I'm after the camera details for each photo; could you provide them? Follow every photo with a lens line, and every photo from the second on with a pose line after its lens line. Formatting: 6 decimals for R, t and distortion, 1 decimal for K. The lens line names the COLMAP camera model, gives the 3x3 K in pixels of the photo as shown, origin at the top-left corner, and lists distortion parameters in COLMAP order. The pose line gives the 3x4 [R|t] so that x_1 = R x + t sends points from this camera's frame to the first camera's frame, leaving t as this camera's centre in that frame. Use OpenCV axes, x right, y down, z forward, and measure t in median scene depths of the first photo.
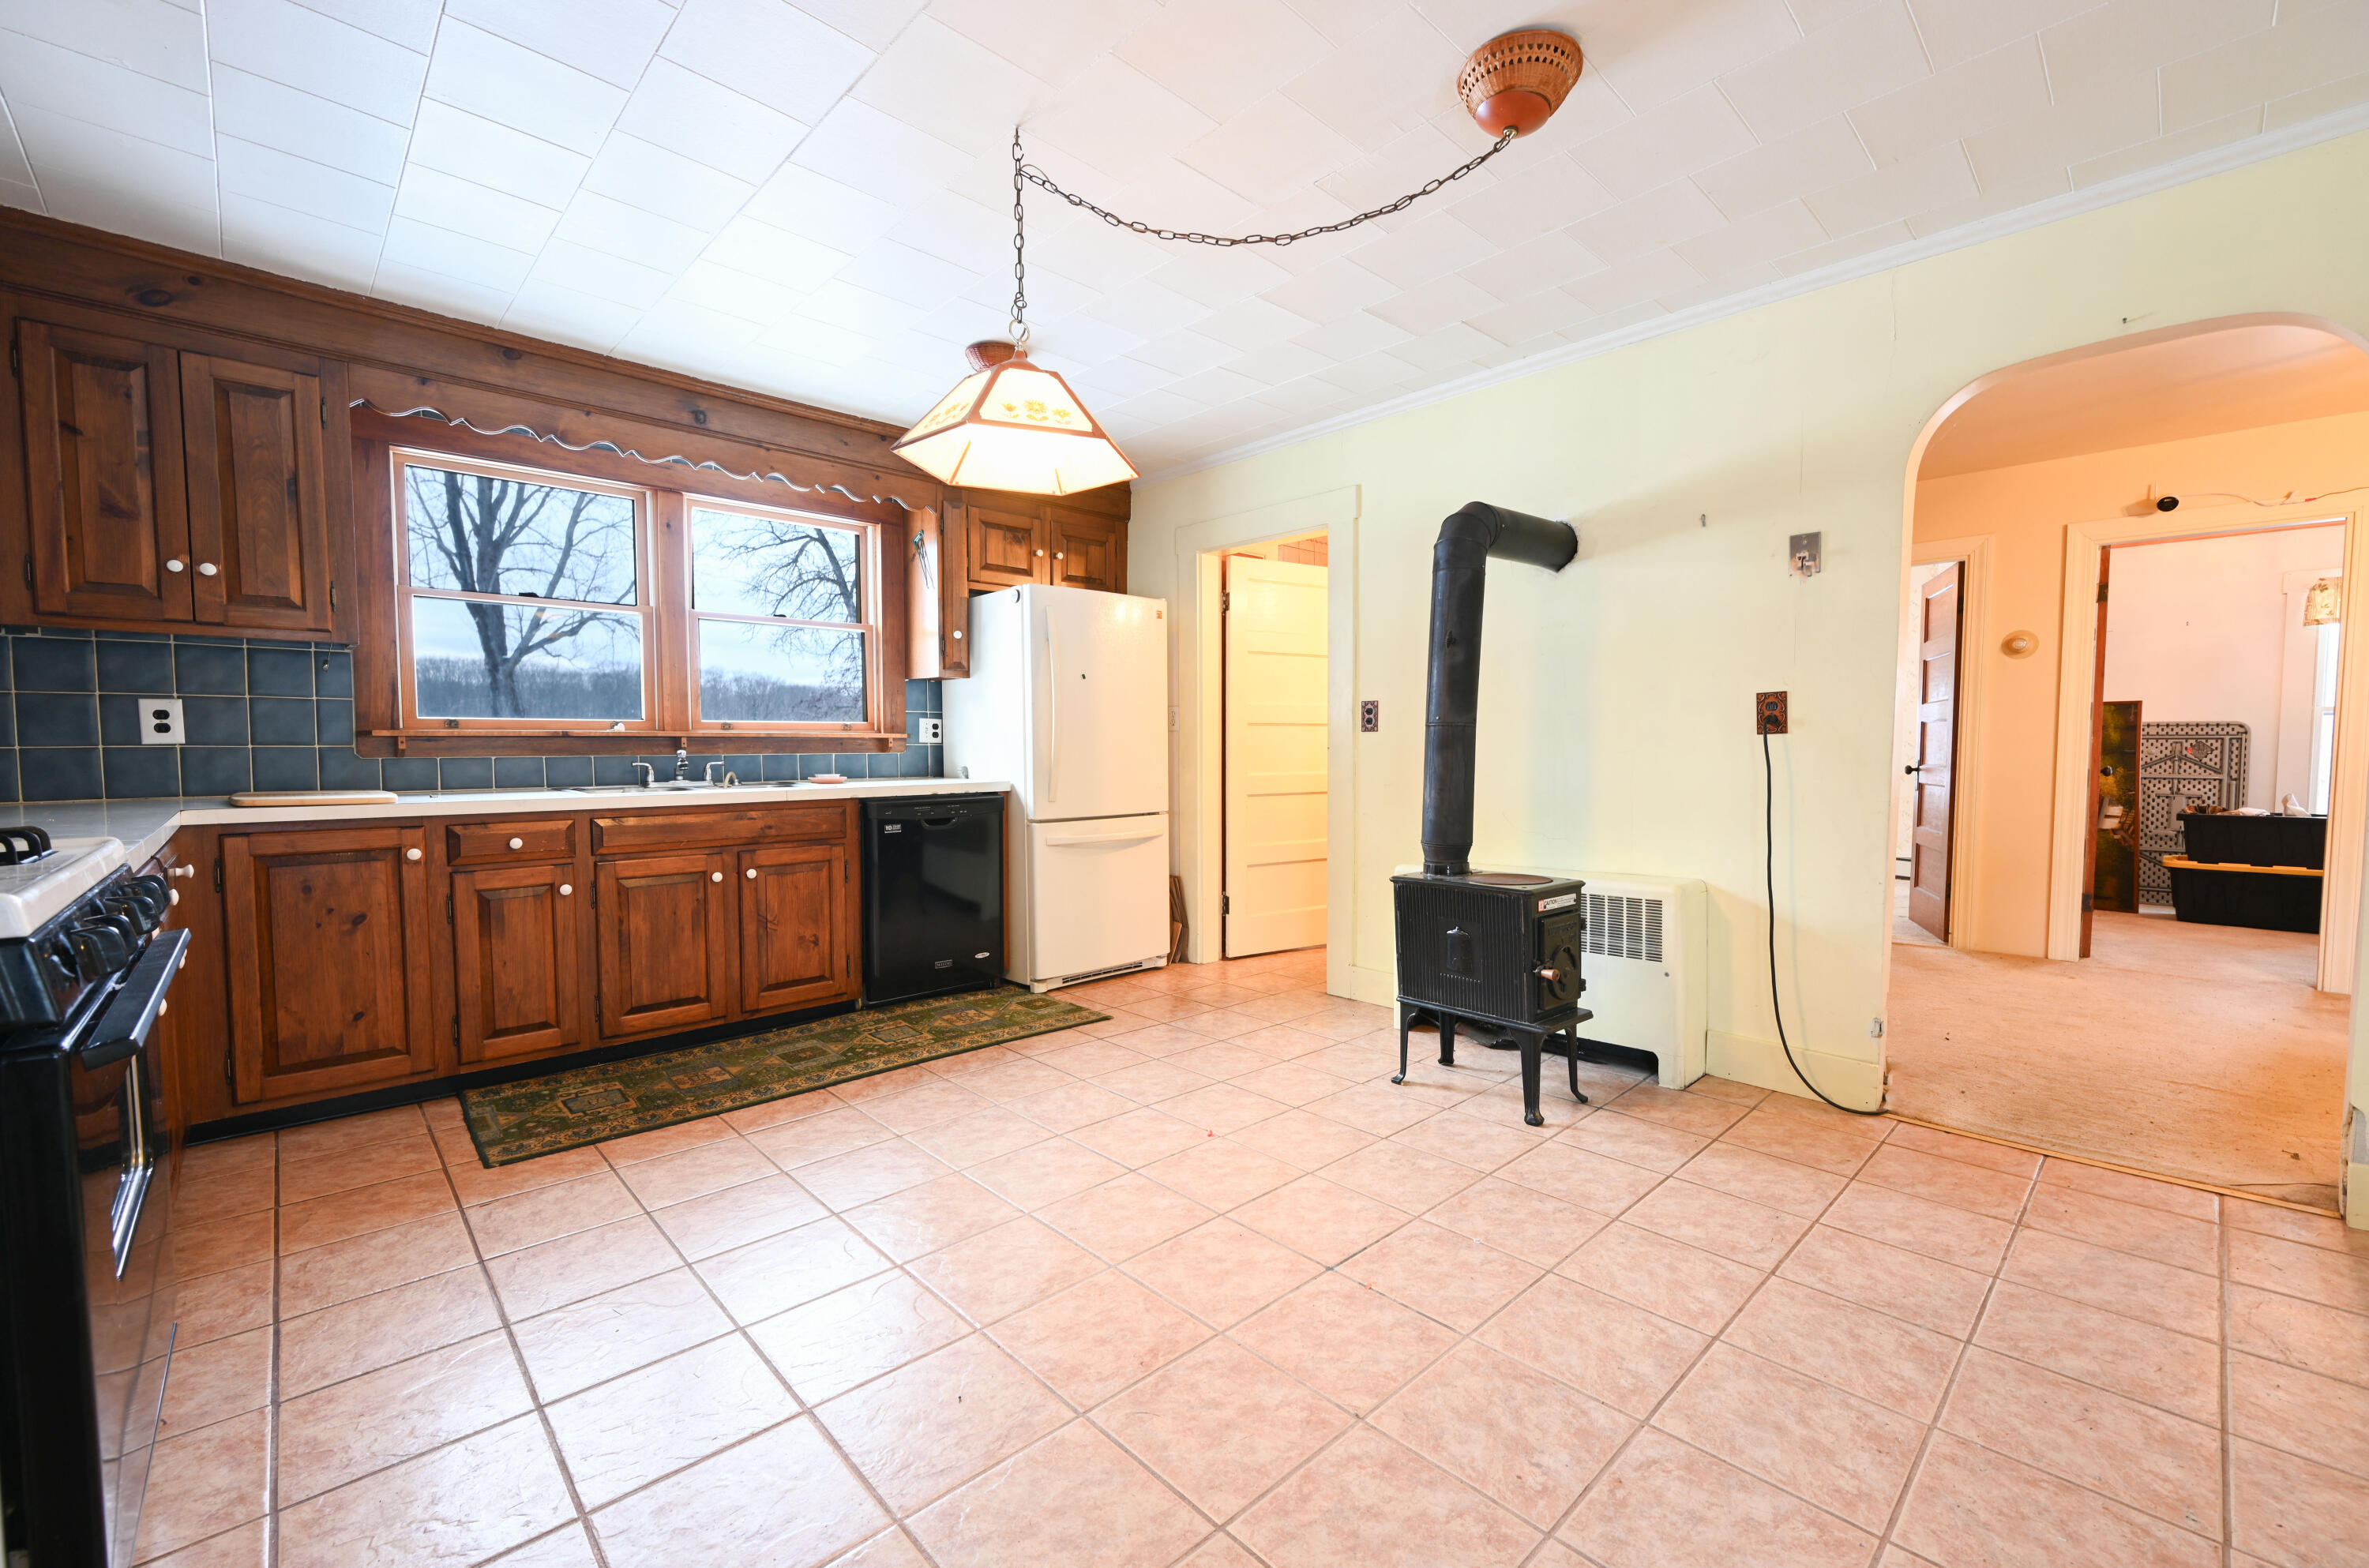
lens RADIAL K [[964.9, 0, 1187.9], [0, 964.9, 791.3], [0, 0, 1]] dist [-0.001933, -0.000046]
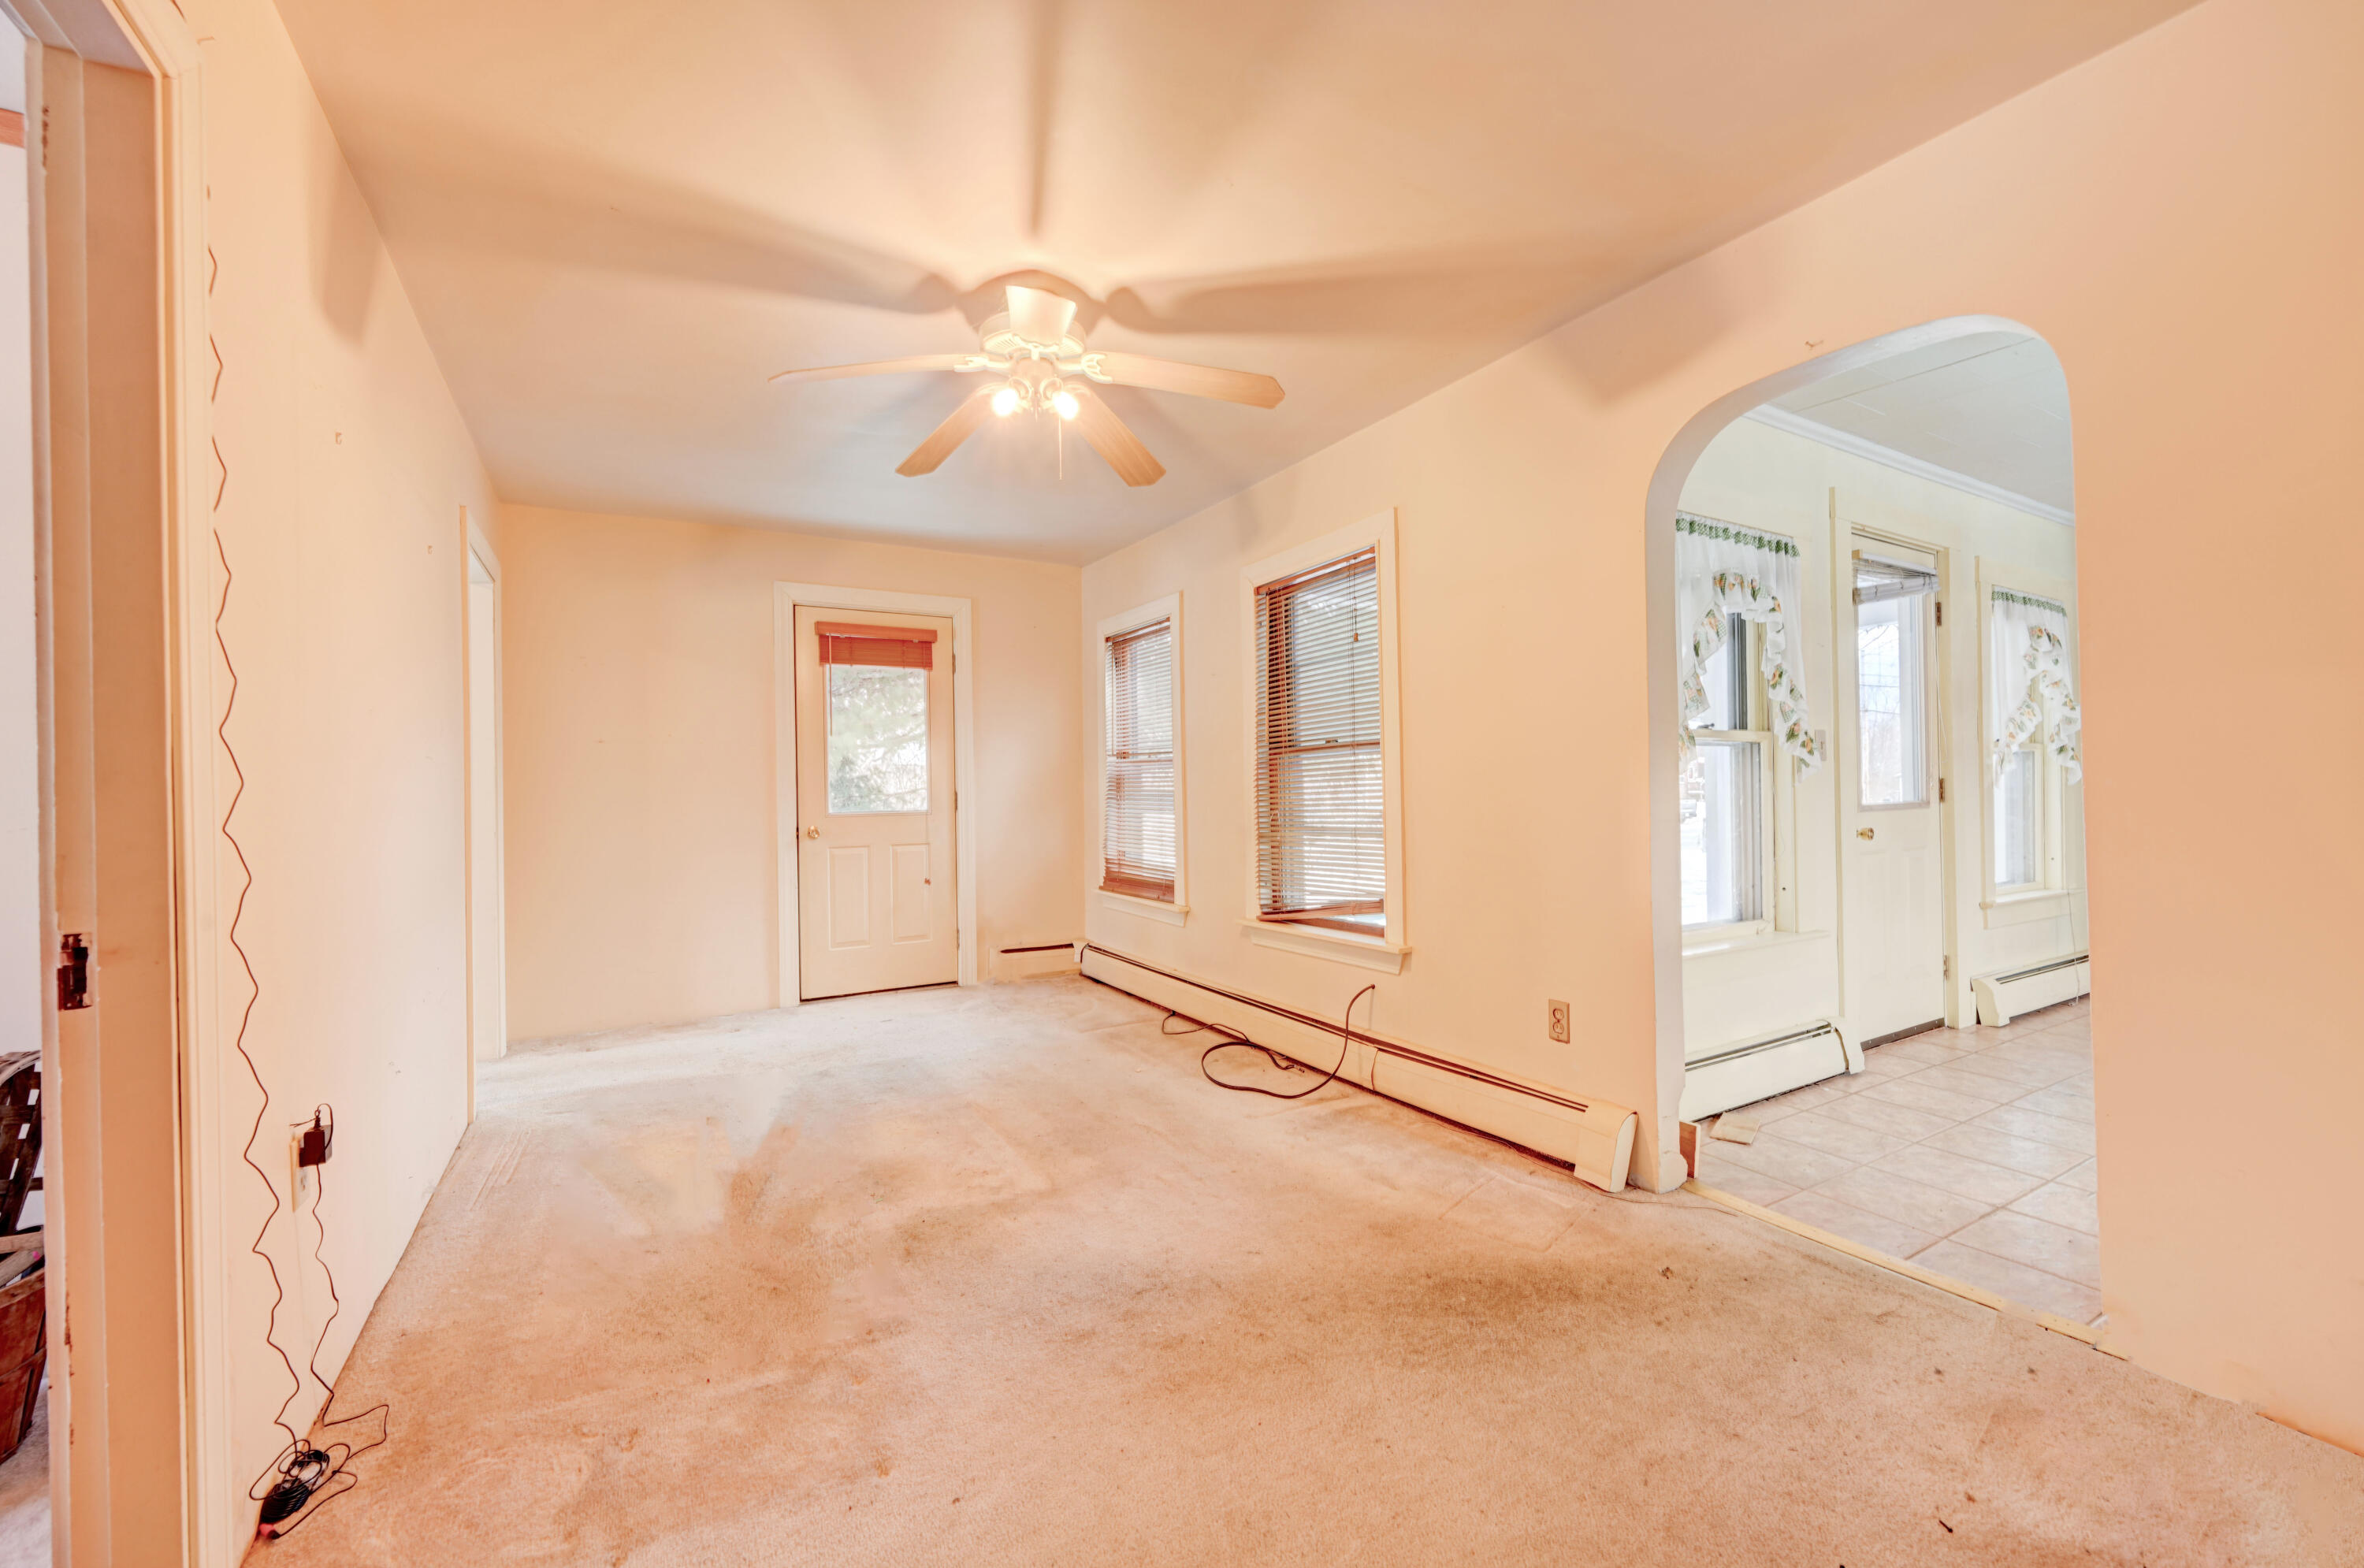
lens RADIAL K [[937.3, 0, 1202.6], [0, 937.3, 788.0], [0, 0, 1]] dist [-0.000843, -0.000068]
pose [[-0.976322, 0.014145, 0.215858, 1.009612], [0.025229, 0.998496, 0.048680, -0.083063], [-0.214844, 0.052974, -0.975211, 1.483583]]
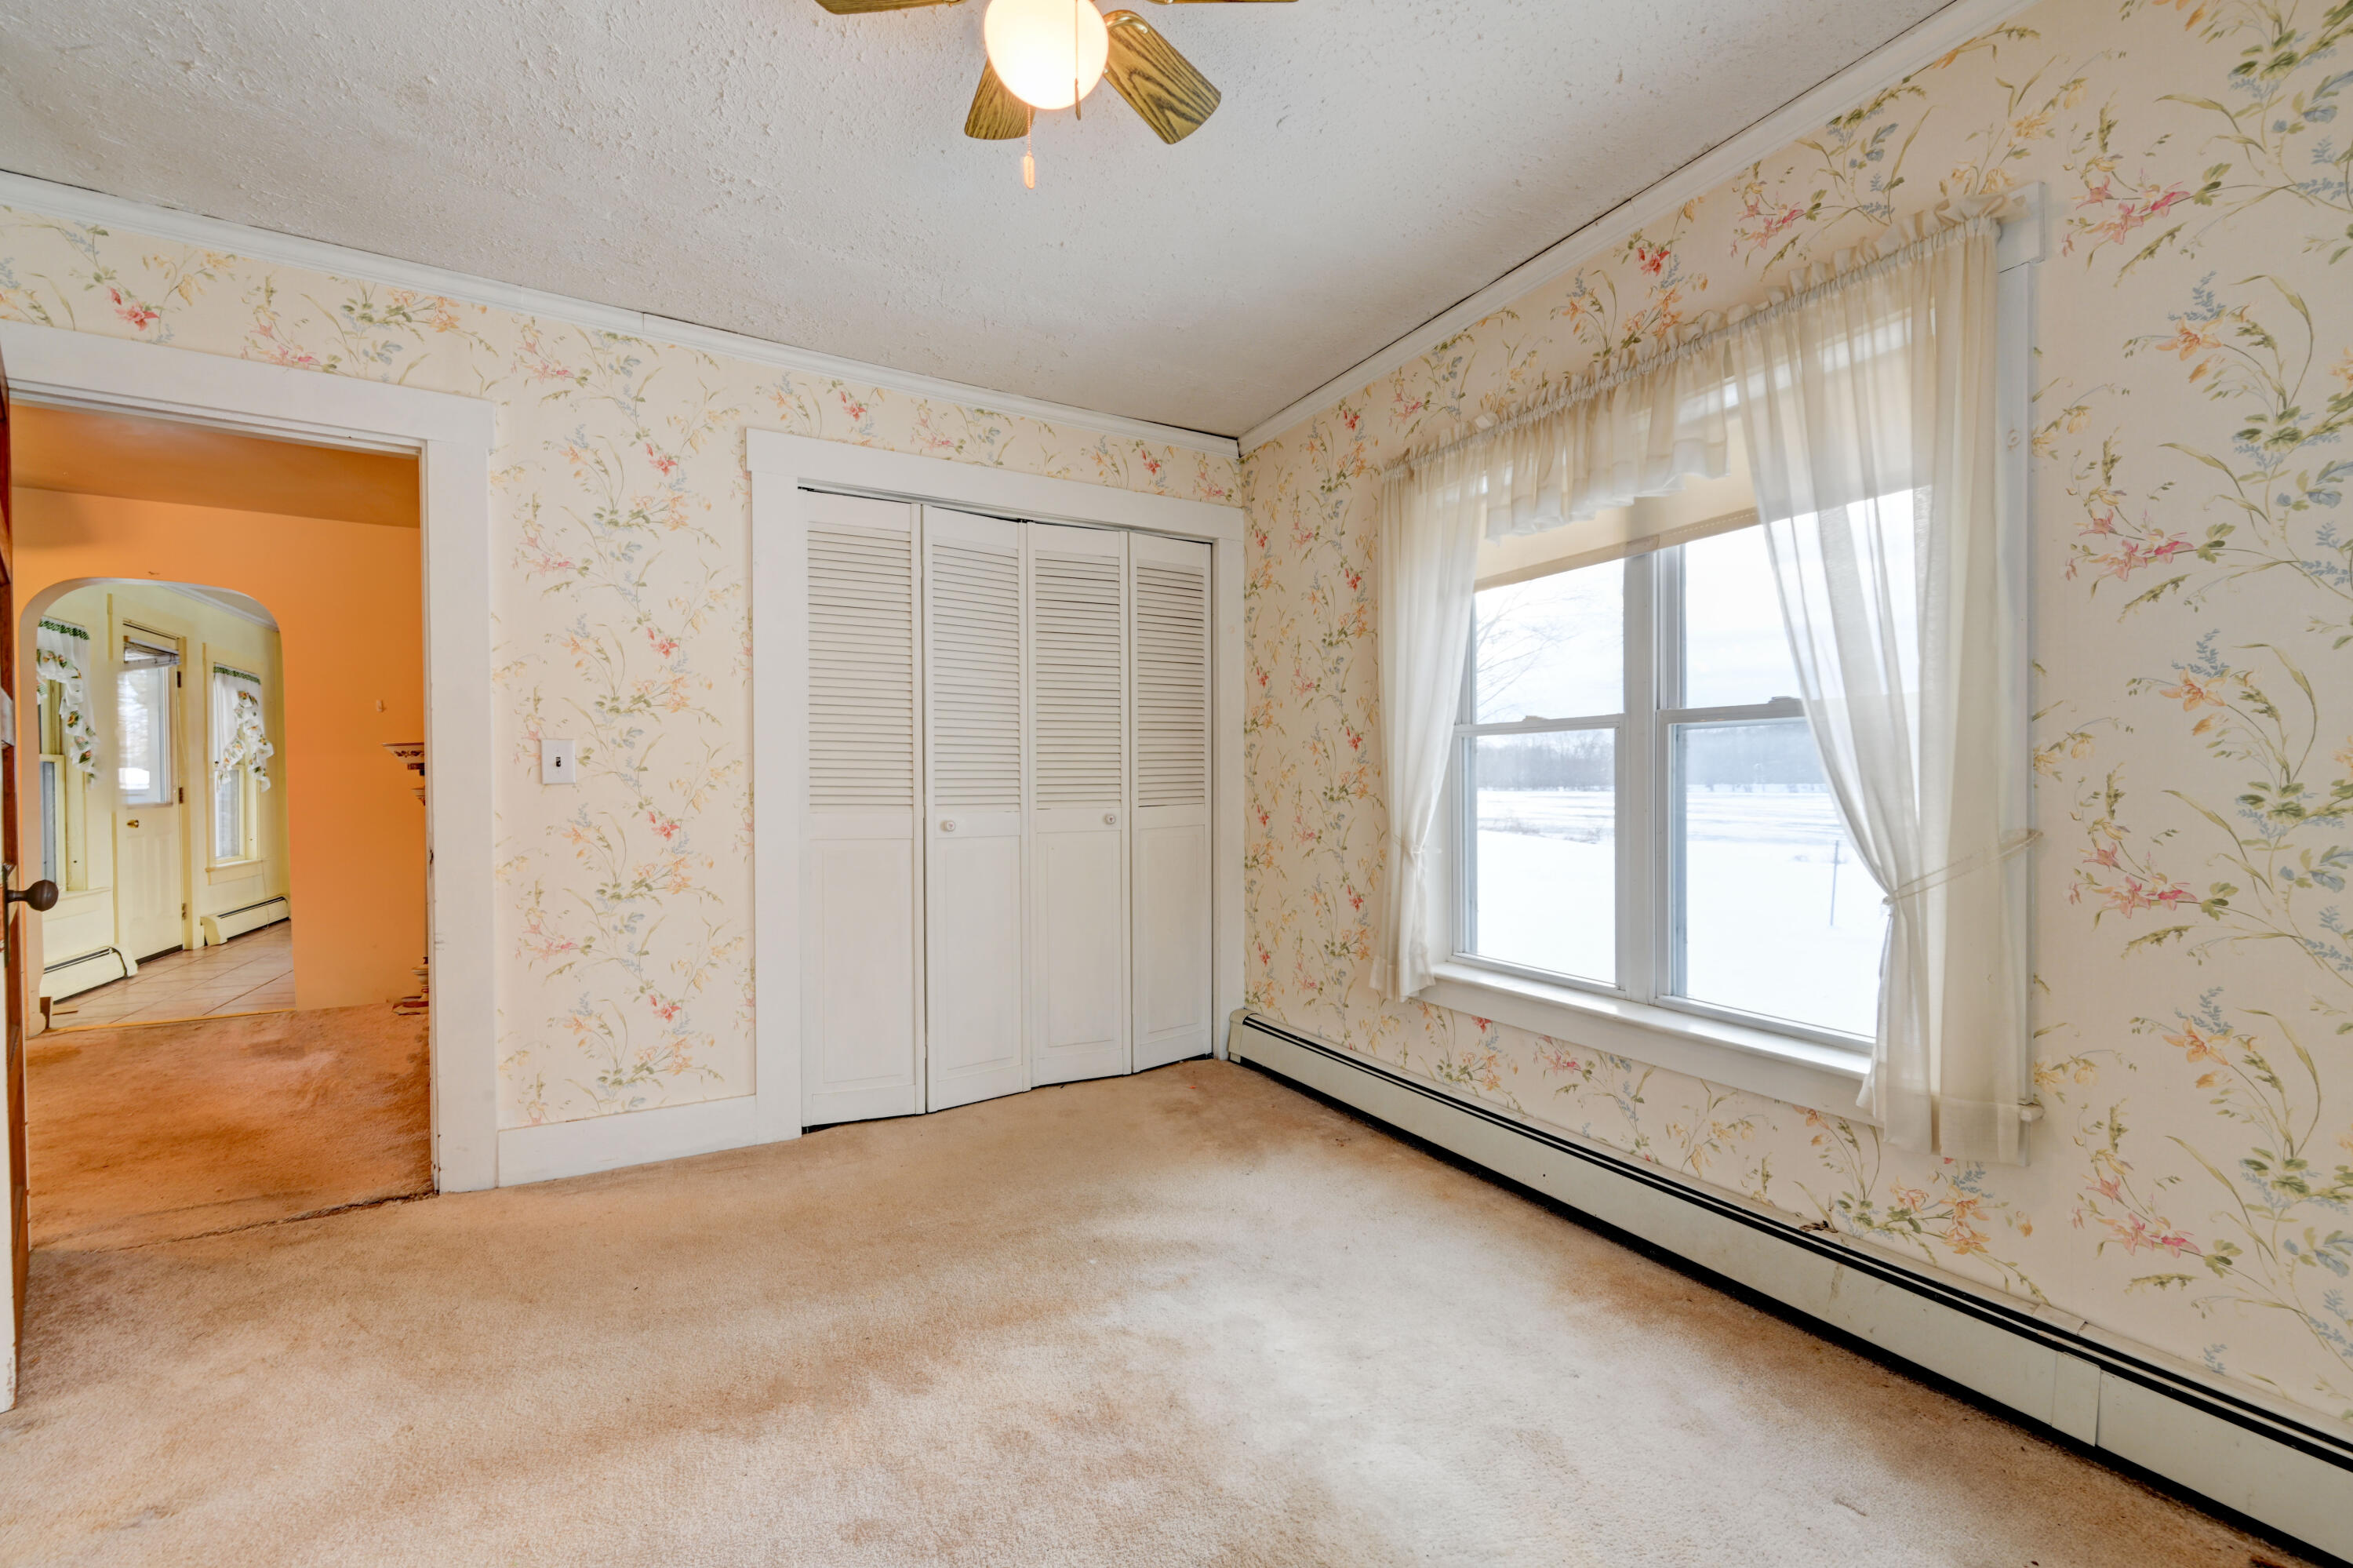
lens RADIAL K [[940.1, 0, 1172.9], [0, 940.1, 793.7], [0, 0, 1]] dist [0.000034, -0.000113]
pose [[-0.251820, 0.013415, -0.967681, 1.652430], [-0.047435, 0.998531, 0.026187, -0.142843], [0.966611, 0.052496, -0.250814, 2.472595]]
